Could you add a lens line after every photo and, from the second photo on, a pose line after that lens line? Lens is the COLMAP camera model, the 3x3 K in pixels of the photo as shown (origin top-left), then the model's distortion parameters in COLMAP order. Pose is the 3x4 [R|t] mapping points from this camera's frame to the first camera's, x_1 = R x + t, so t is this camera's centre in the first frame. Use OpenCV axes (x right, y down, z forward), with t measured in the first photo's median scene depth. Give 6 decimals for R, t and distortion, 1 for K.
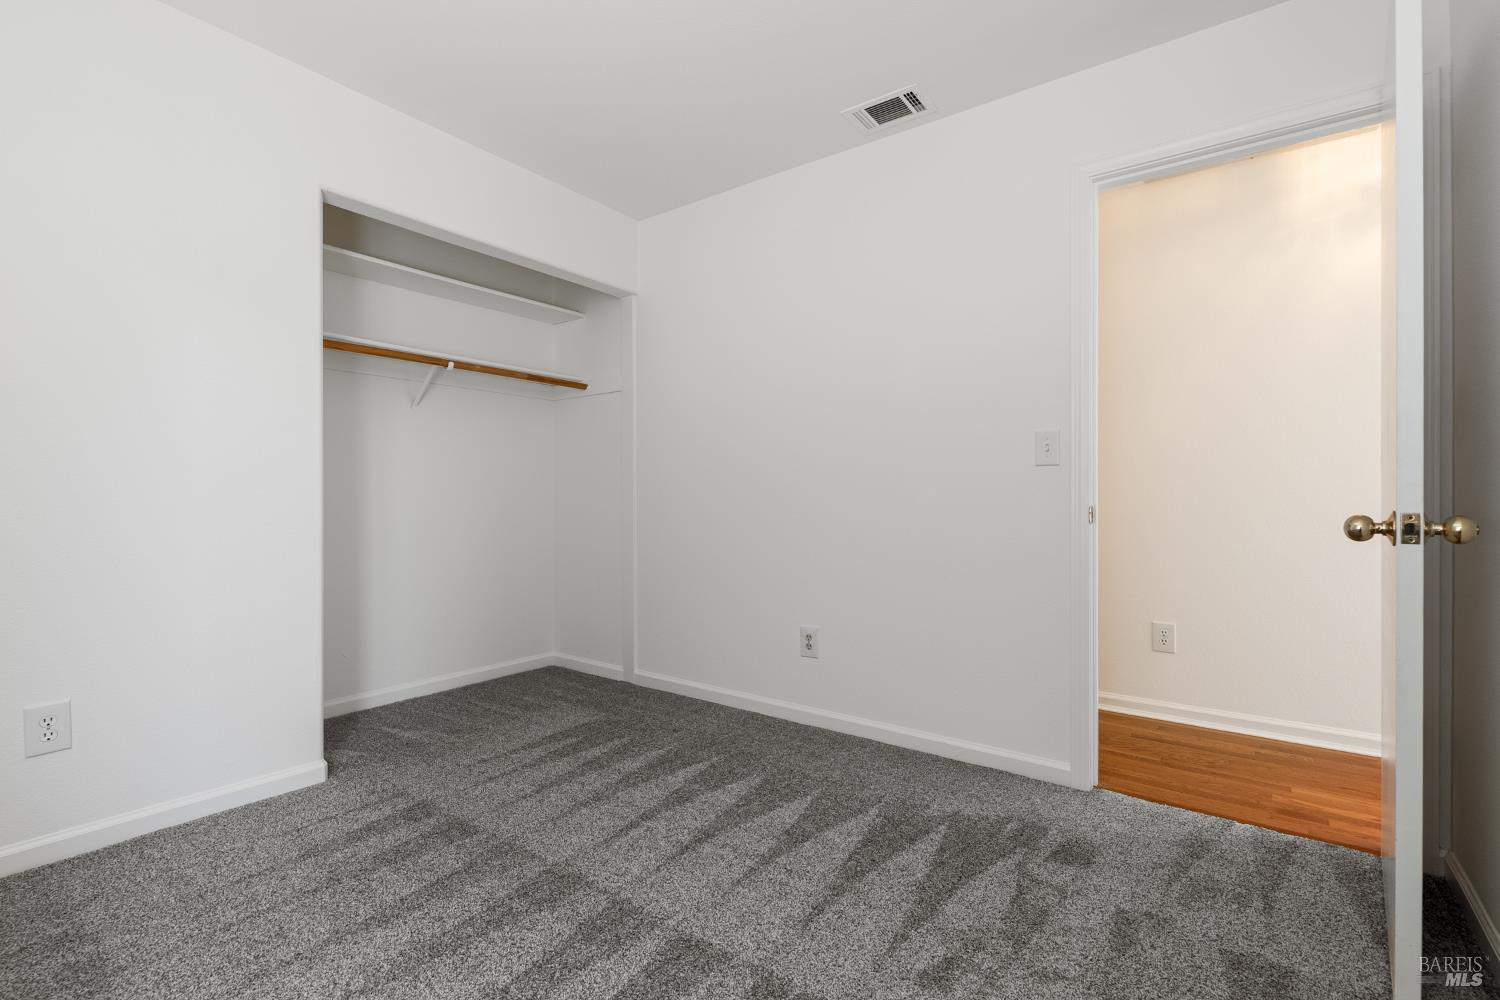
lens RADIAL K [[670.7, 0, 747.9], [0, 670.7, 502.6], [0, 0, 1]] dist [0.000739, -0.000342]
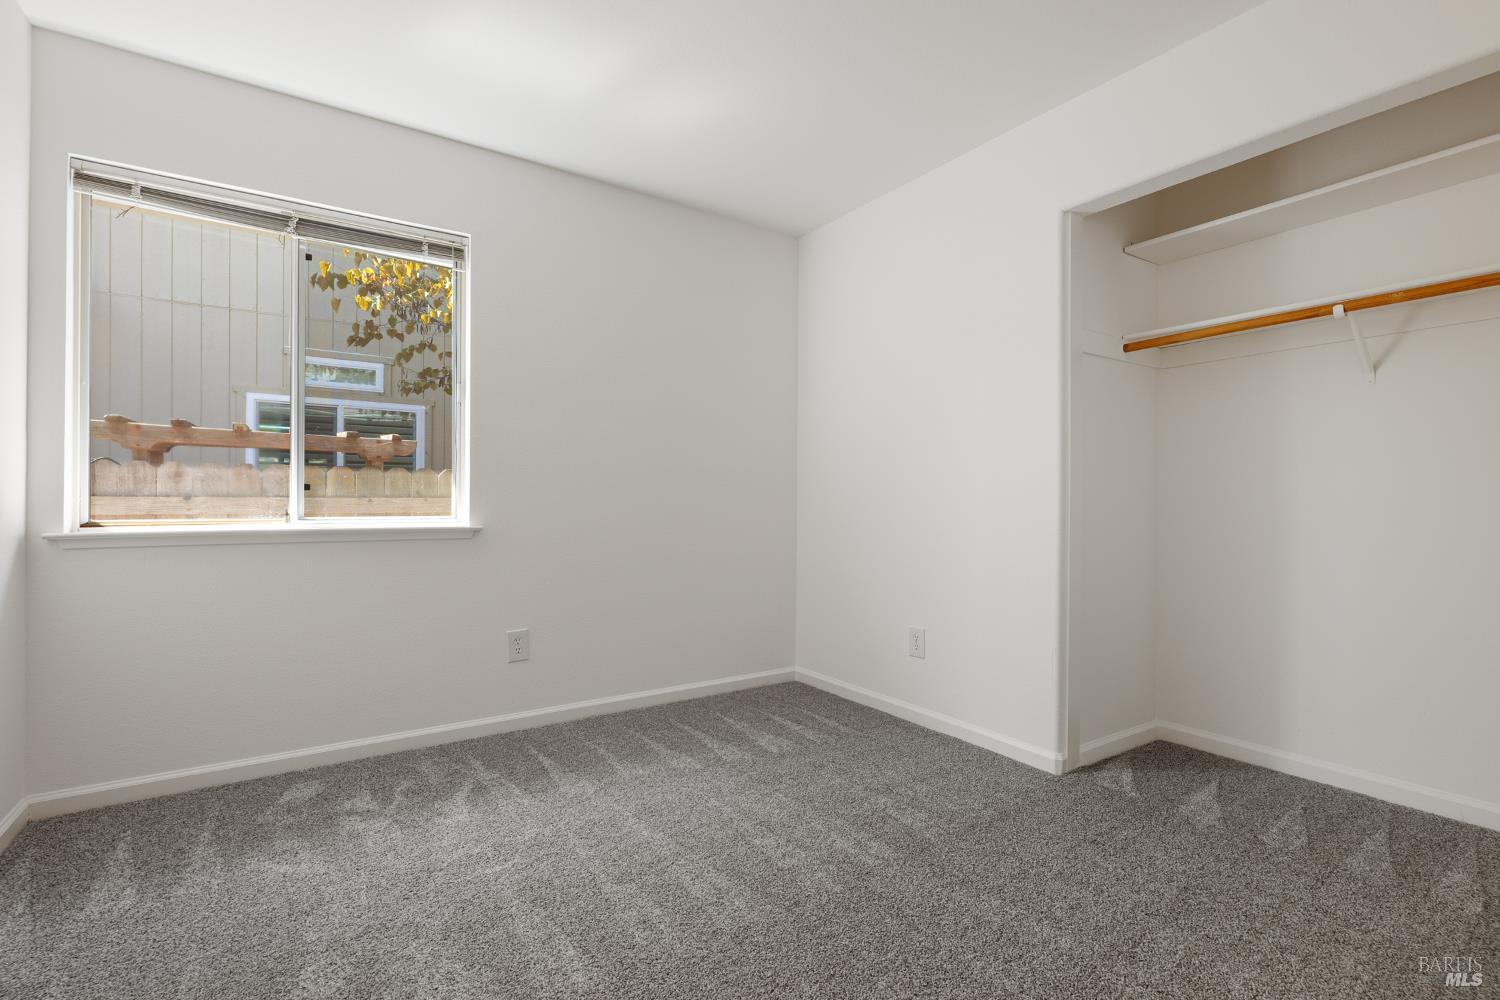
lens RADIAL K [[670.7, 0, 747.9], [0, 670.7, 502.6], [0, 0, 1]] dist [0.000739, -0.000342]
pose [[-0.336432, -0.004381, -0.941697, 0.394549], [-0.010663, 0.999943, -0.000842, -0.003936], [0.941647, 0.009758, -0.336460, 0.671129]]
